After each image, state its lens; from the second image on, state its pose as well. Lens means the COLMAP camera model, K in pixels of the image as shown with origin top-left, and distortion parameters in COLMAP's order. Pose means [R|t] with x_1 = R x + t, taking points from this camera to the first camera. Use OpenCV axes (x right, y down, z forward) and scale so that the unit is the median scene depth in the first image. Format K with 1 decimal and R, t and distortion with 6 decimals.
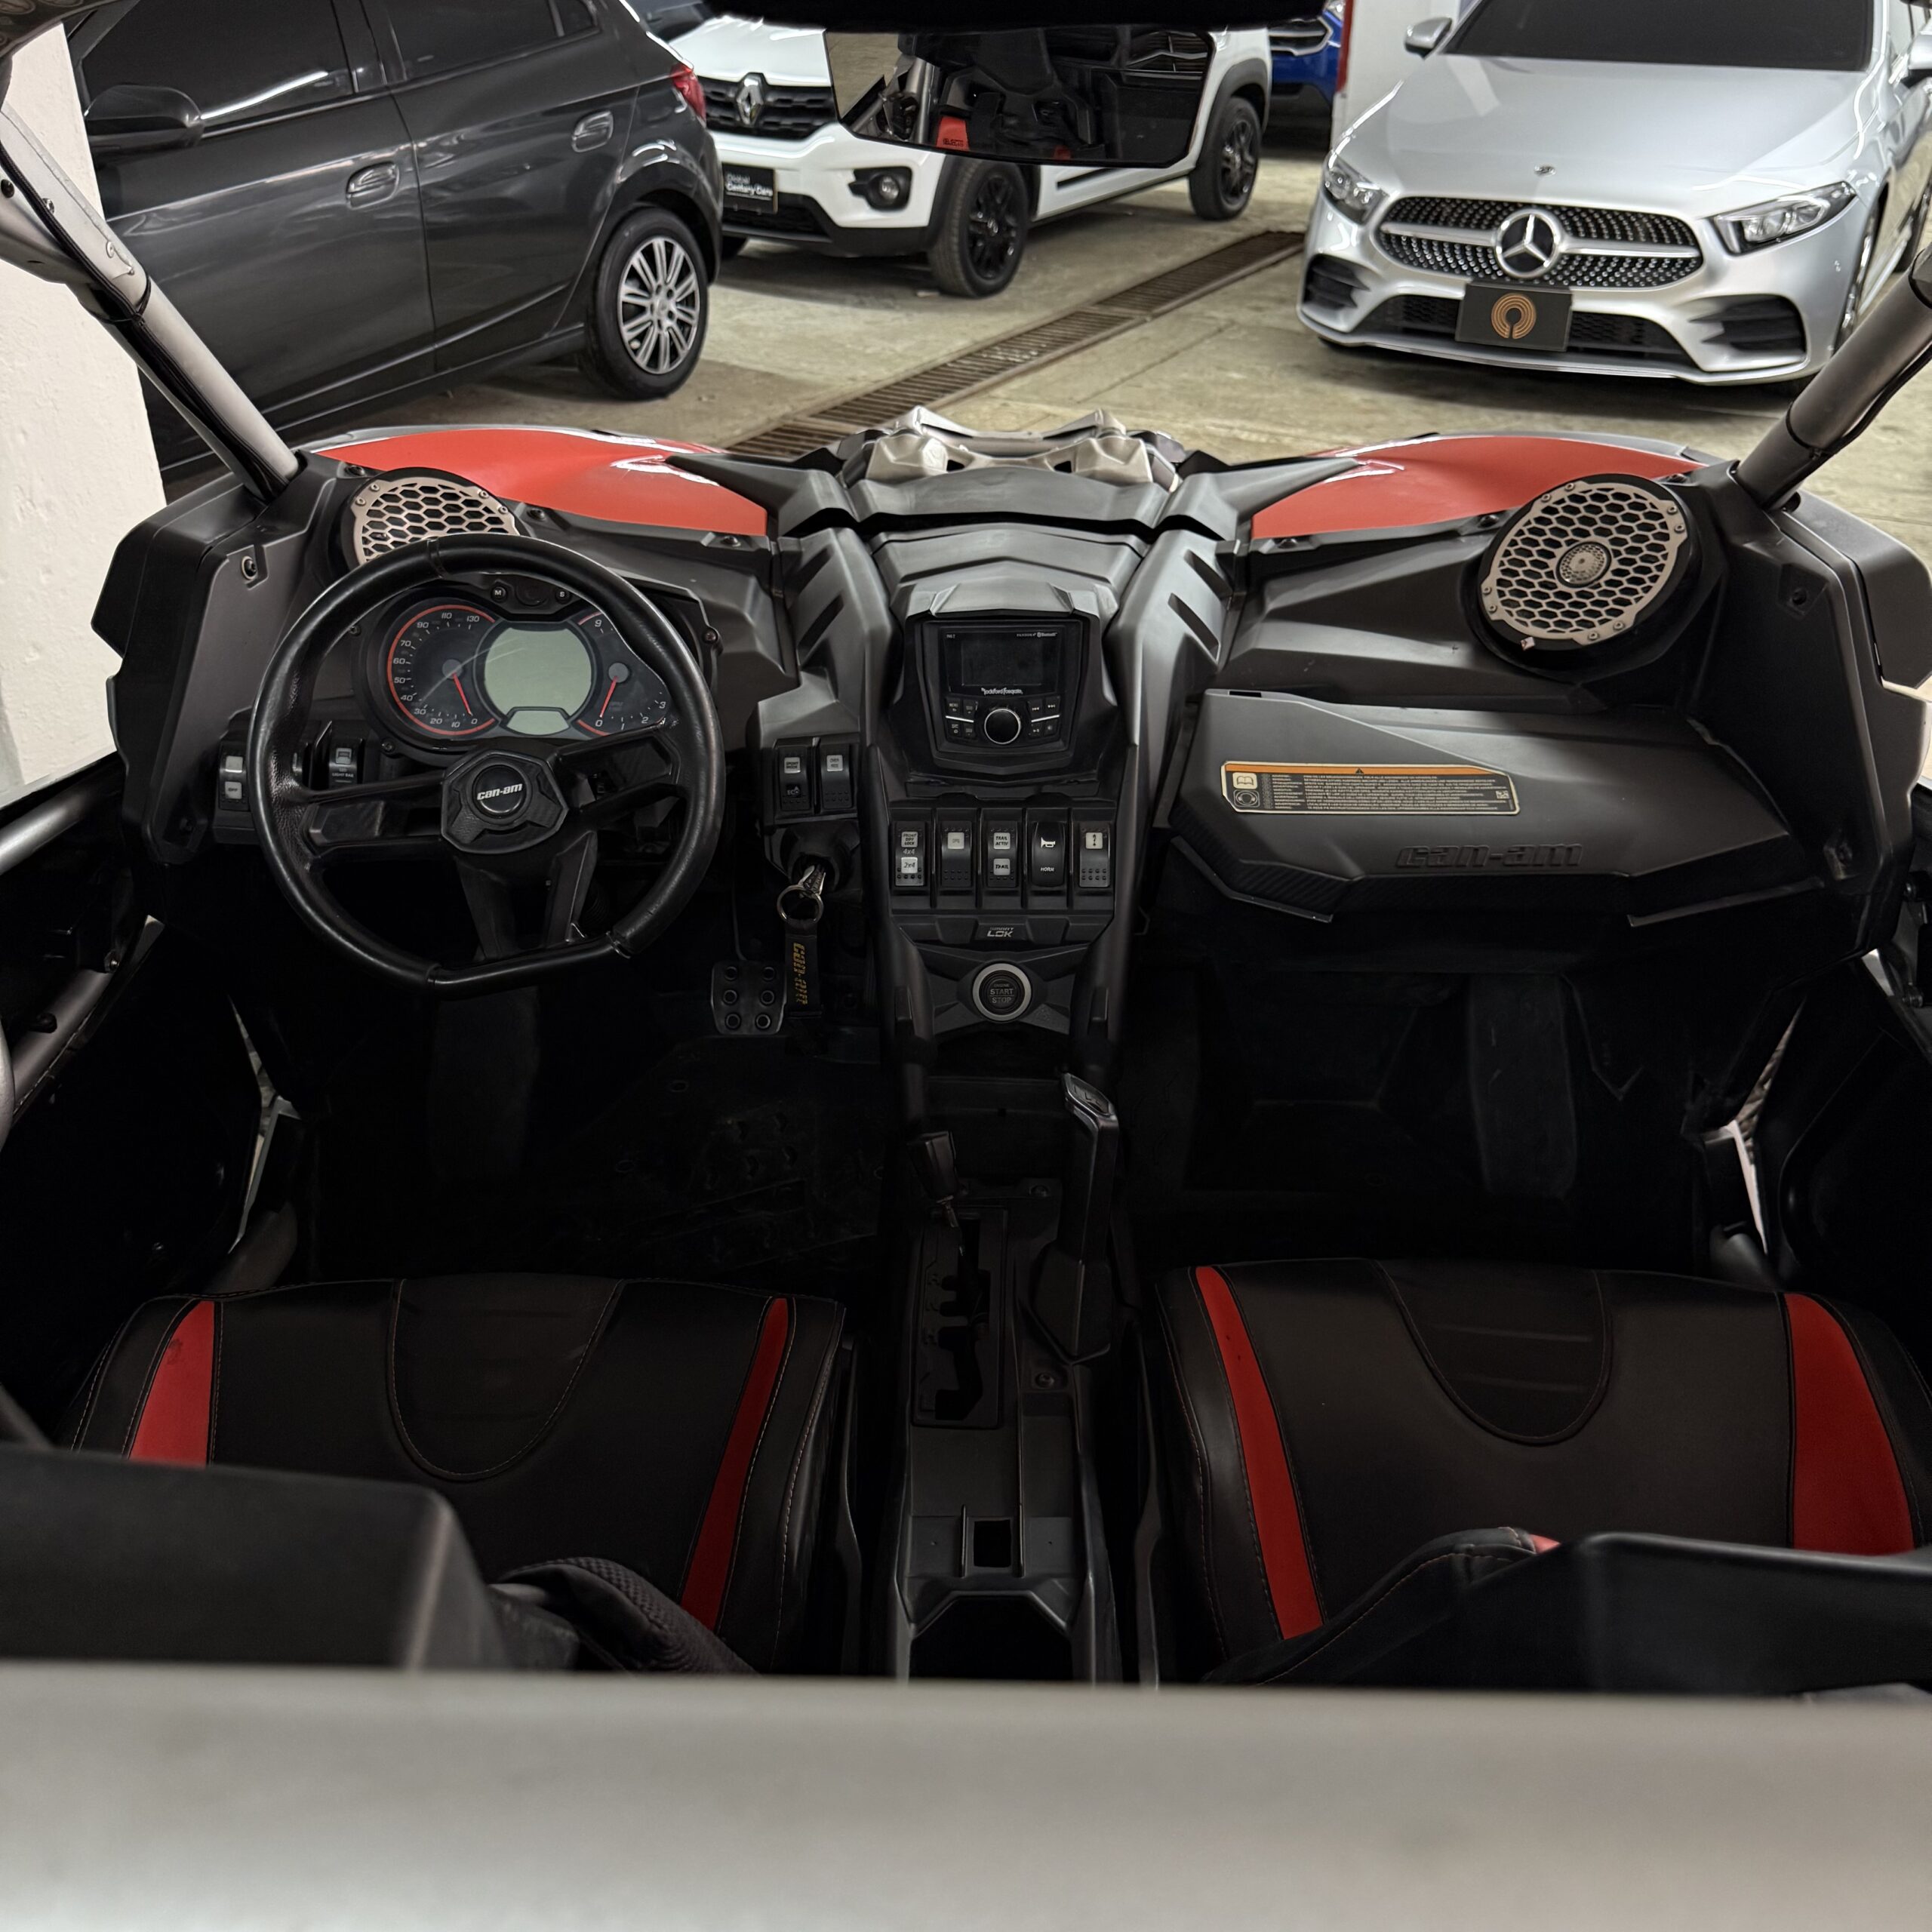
lens RADIAL K [[1791.1, 0, 939.6], [0, 1791.1, 942.6], [0, 0, 1]] dist [-0.008510, 0.000000]
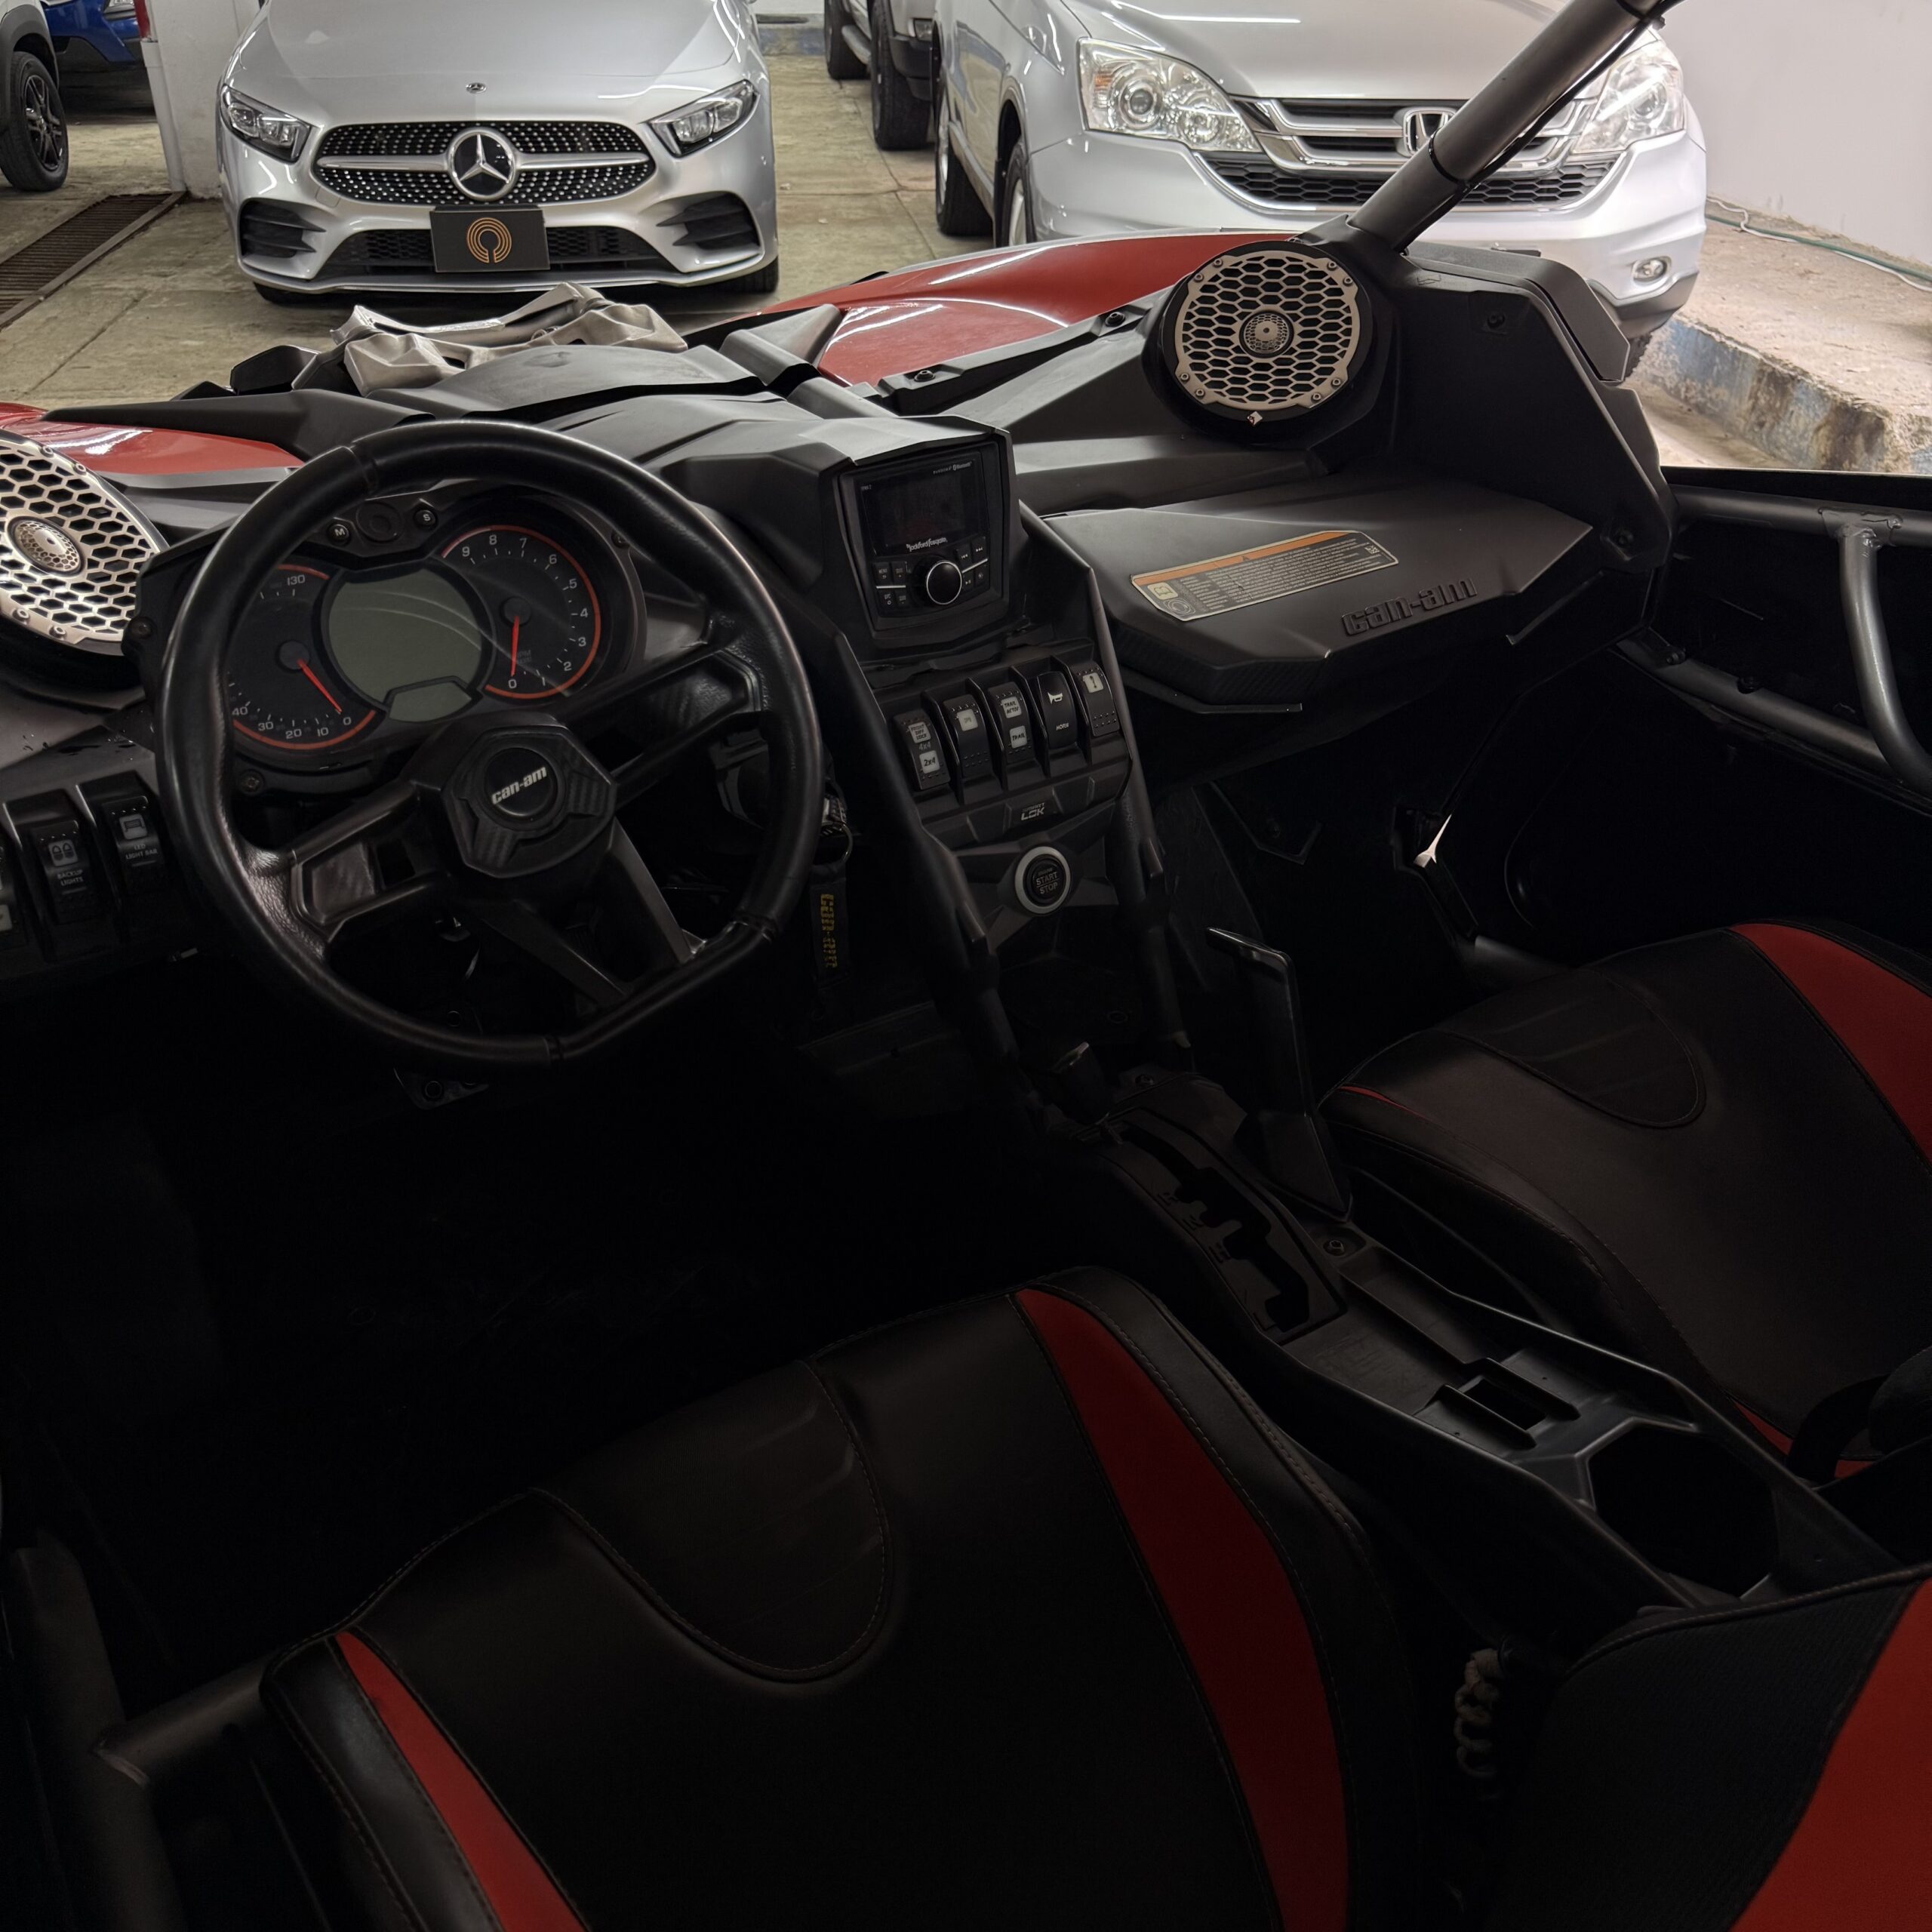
lens RADIAL K [[1791.1, 0, 963.3], [0, 1791.1, 968.4], [0, 0, 1]] dist [-0.008510, 0.000000]
pose [[0.807105, -0.307028, 0.504297, -0.088188], [0.290679, 0.950098, 0.113224, -0.008051], [-0.513895, 0.055205, 0.856075, 0.055235]]
